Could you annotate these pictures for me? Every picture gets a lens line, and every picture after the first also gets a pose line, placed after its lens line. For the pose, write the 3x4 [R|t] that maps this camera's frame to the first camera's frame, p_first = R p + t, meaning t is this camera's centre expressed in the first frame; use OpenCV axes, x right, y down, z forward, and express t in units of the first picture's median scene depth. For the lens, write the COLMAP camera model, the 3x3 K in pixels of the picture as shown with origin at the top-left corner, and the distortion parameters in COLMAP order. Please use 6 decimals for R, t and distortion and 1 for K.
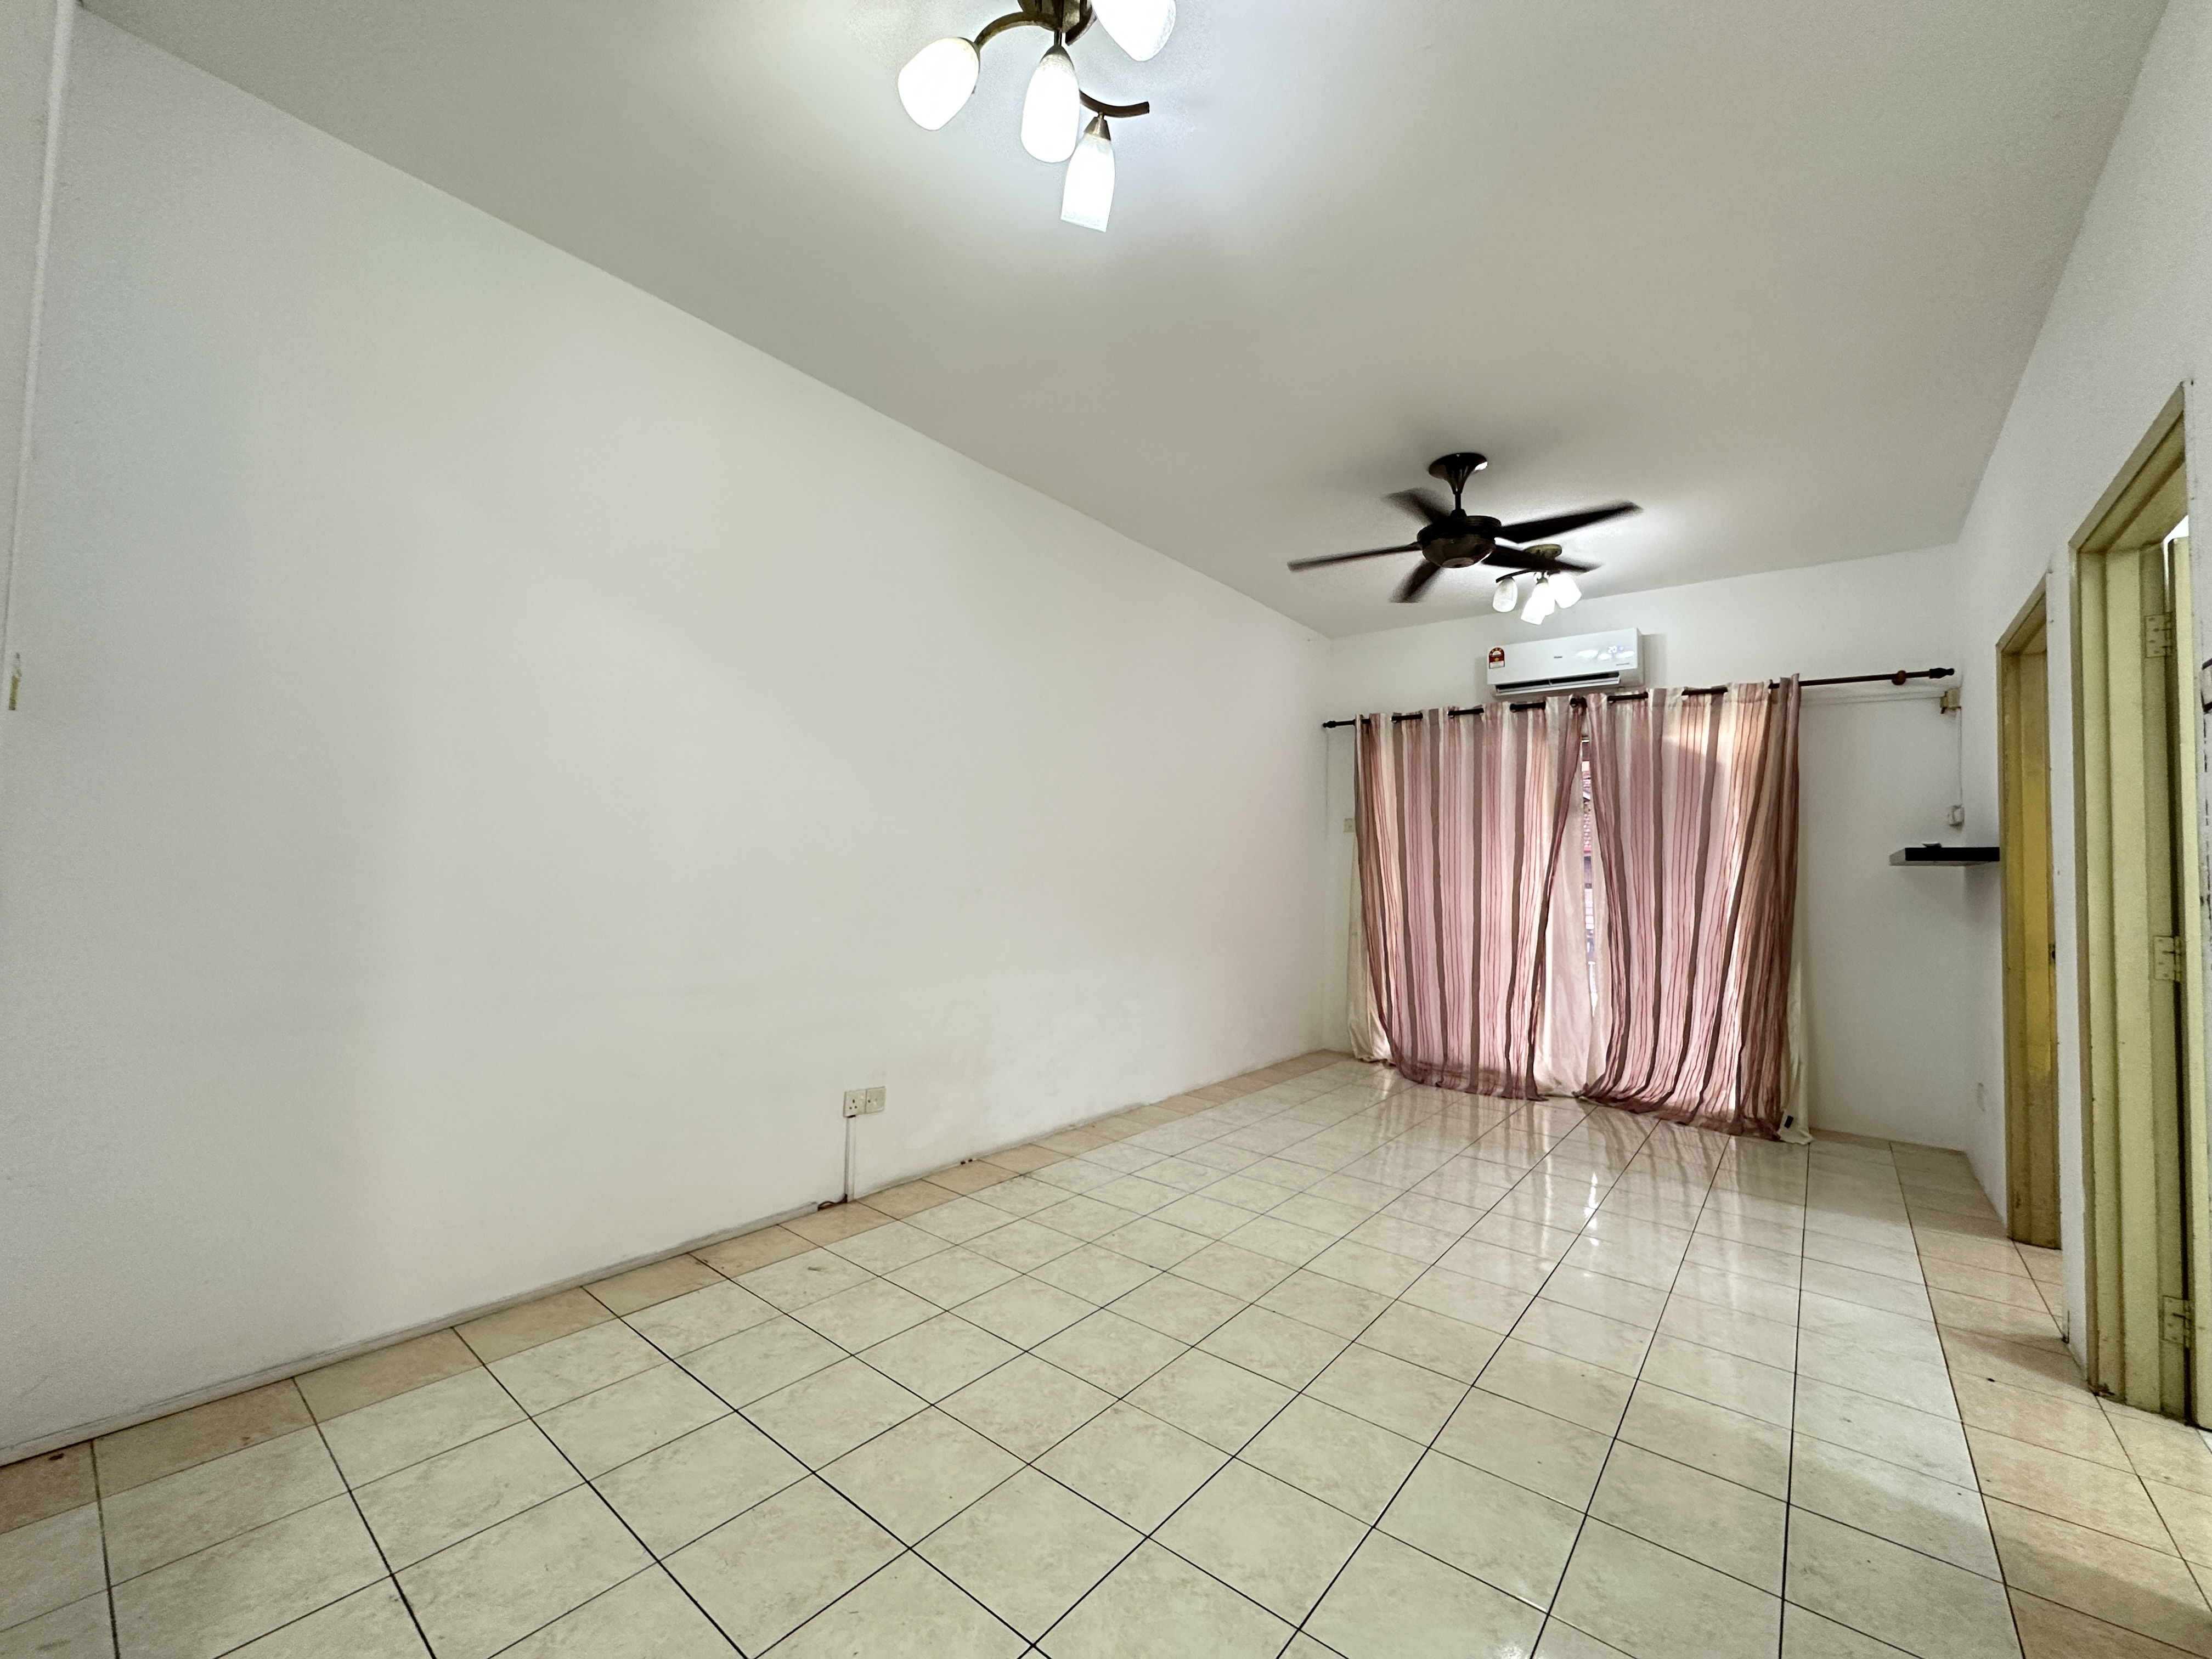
lens RADIAL K [[886.0, 0, 1106.0], [0, 886.0, 829.5], [0, 0, 1]] dist [-0.002108, 0.000422]
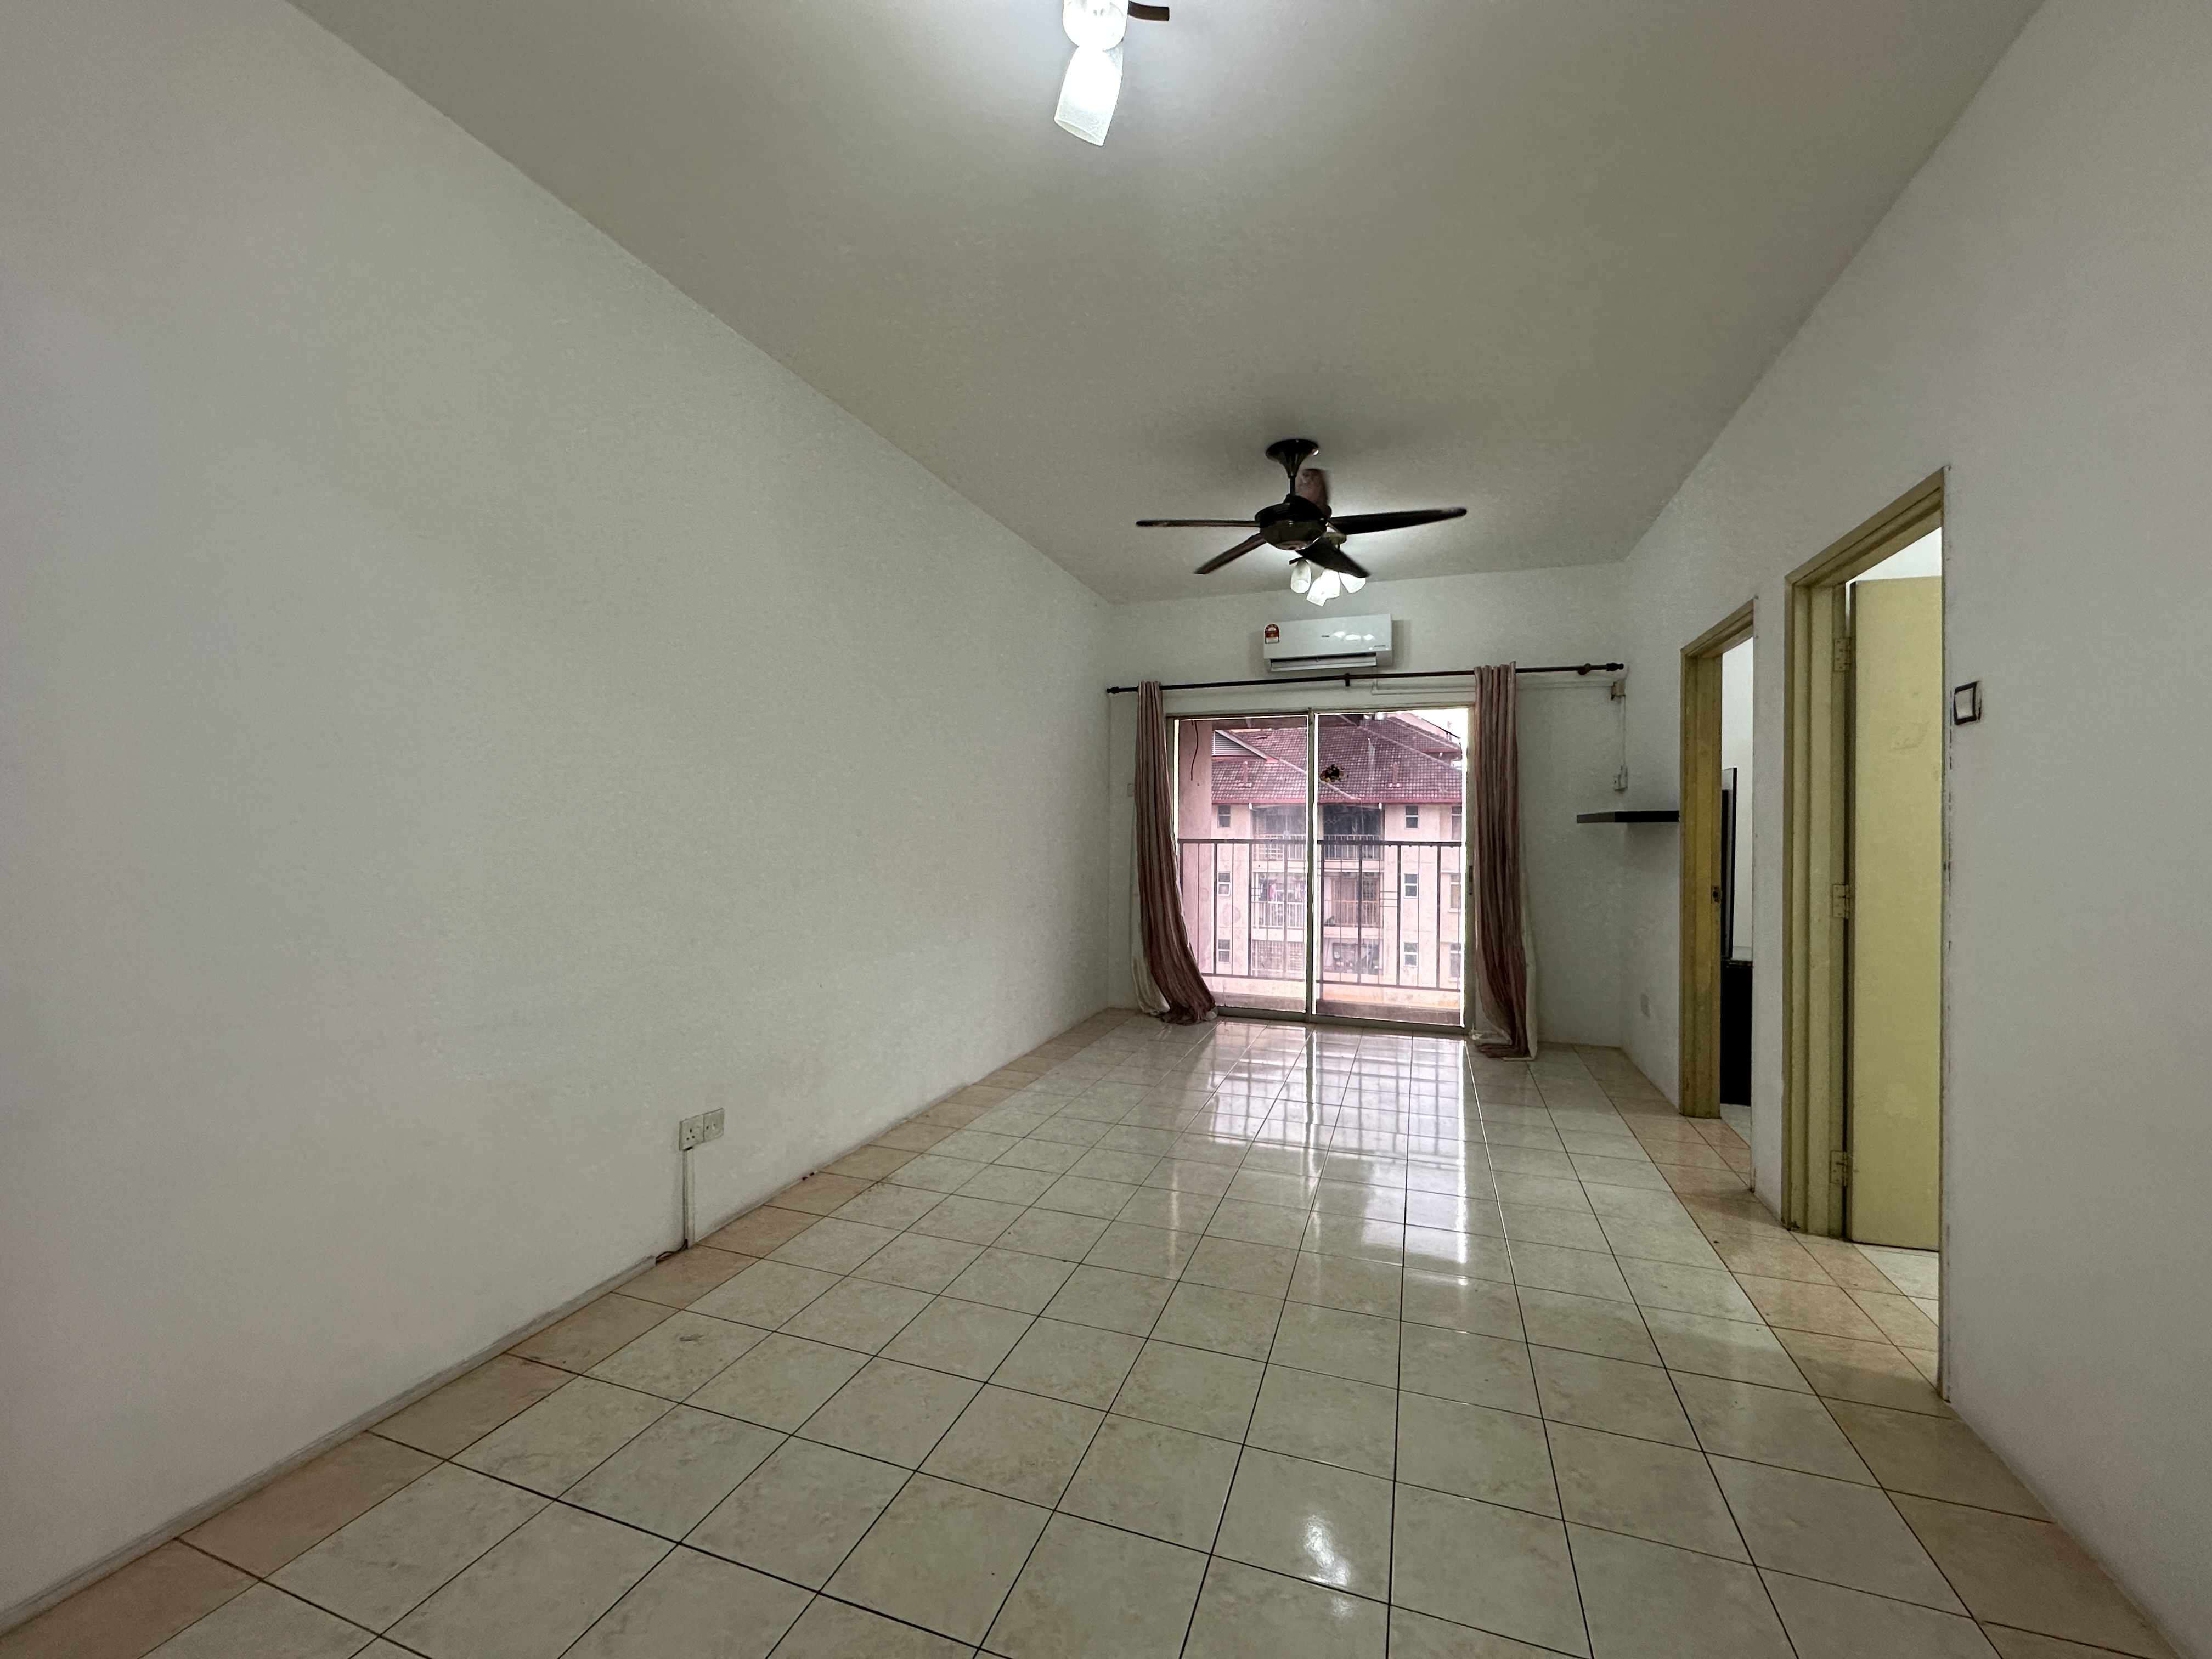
lens RADIAL K [[884.3, 0, 1106.0], [0, 884.3, 829.5], [0, 0, 1]] dist [-0.000051, 0.000094]
pose [[0.942317, -0.022236, 0.333981, -0.186955], [0.004845, 0.998593, 0.052813, -0.024544], [-0.334686, -0.048148, 0.941099, 0.082120]]
